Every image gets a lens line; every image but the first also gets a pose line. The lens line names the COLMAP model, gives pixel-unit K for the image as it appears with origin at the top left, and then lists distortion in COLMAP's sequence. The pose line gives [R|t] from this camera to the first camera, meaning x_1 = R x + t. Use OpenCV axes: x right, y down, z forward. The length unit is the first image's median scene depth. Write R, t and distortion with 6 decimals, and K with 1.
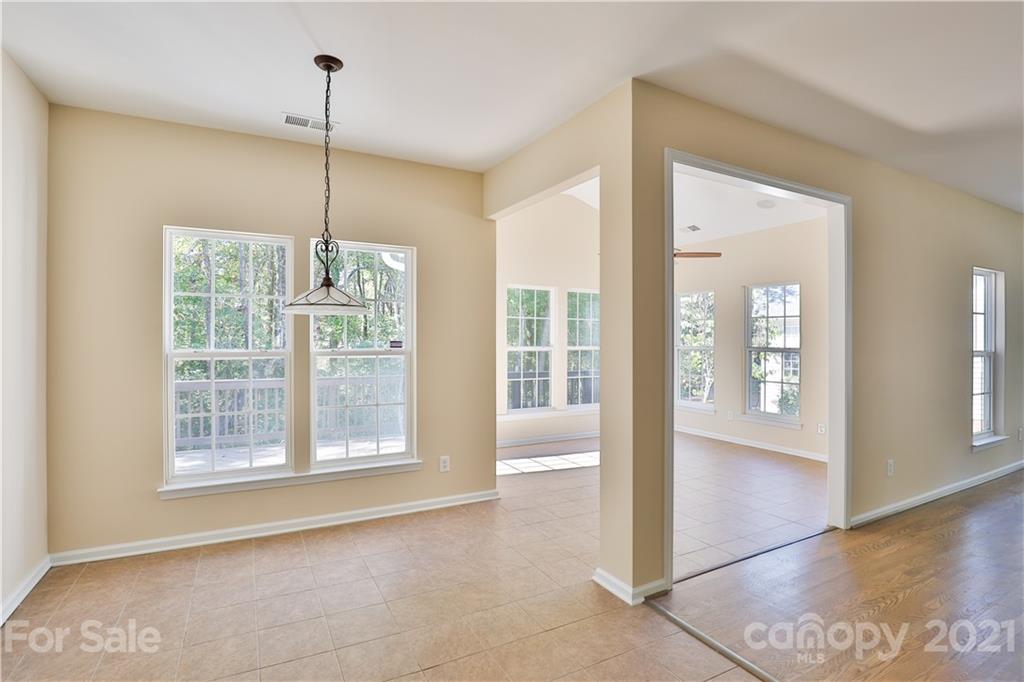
lens RADIAL K [[499.3, 0, 512.0], [0, 499.3, 341.0], [0, 0, 1]] dist [-0.024400, 0.001431]
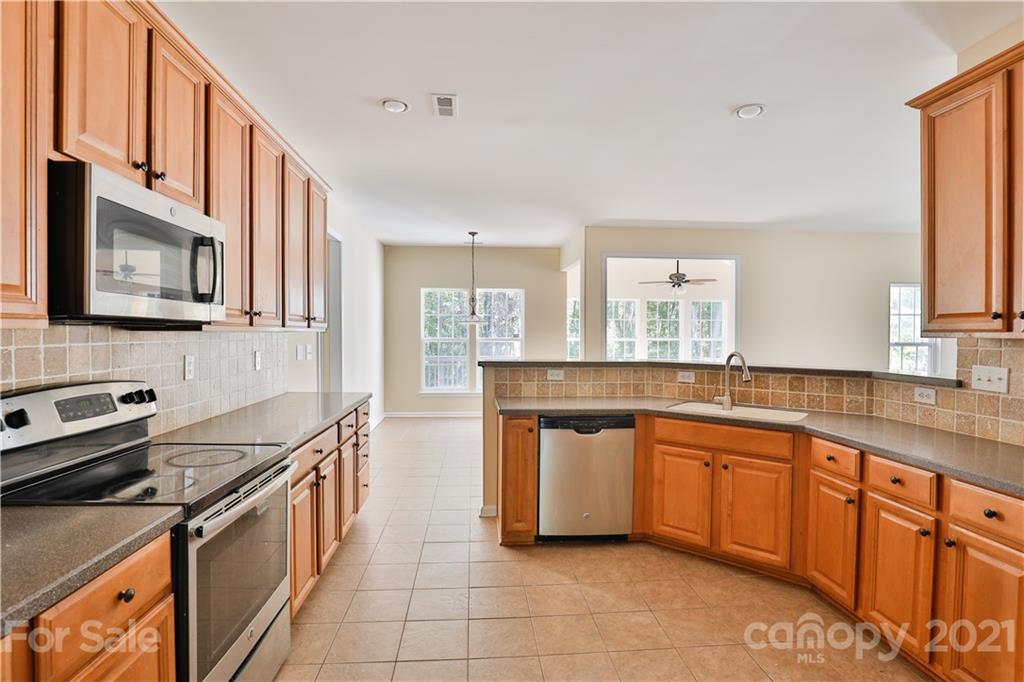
lens RADIAL K [[499.3, 0, 512.0], [0, 499.3, 341.0], [0, 0, 1]] dist [-0.024400, 0.001431]
pose [[0.915609, 0.005136, -0.402036, 0.696830], [-0.000386, 0.999929, 0.011895, 0.003819], [0.402069, -0.010736, 0.915547, -1.078989]]
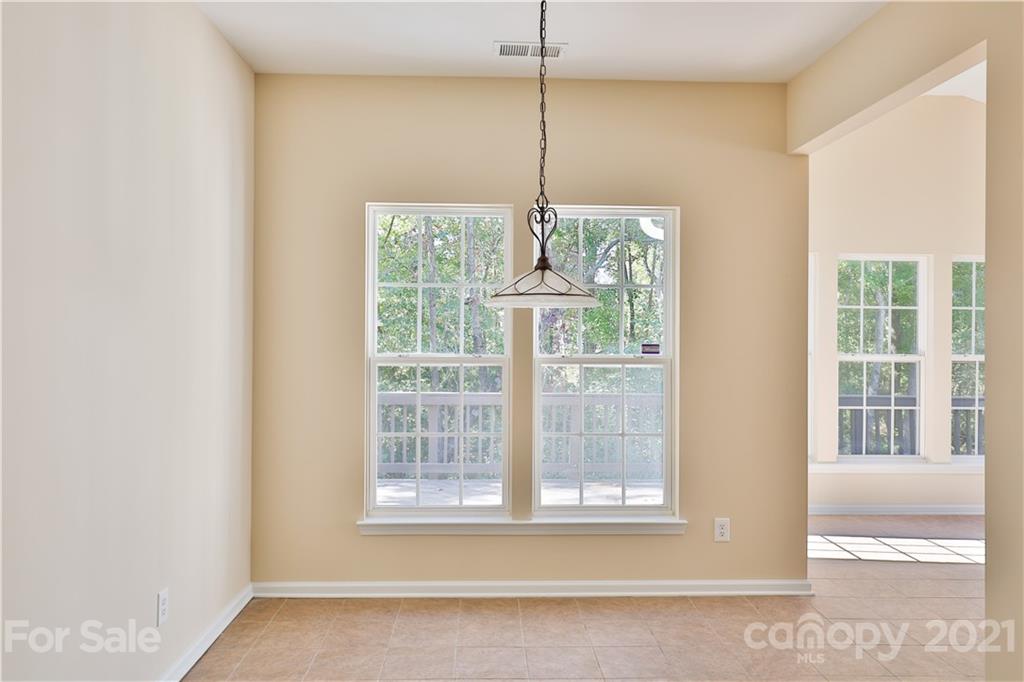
lens RADIAL K [[728.0, 0, 512.0], [0, 728.0, 341.0], [0, 0, 1]] dist [0.003649, 0.002822]
pose [[0.902066, 0.003660, -0.431582, 0.039264], [-0.005450, 0.999981, -0.002911, -0.000389], [0.431563, 0.004978, 0.902069, 0.004312]]
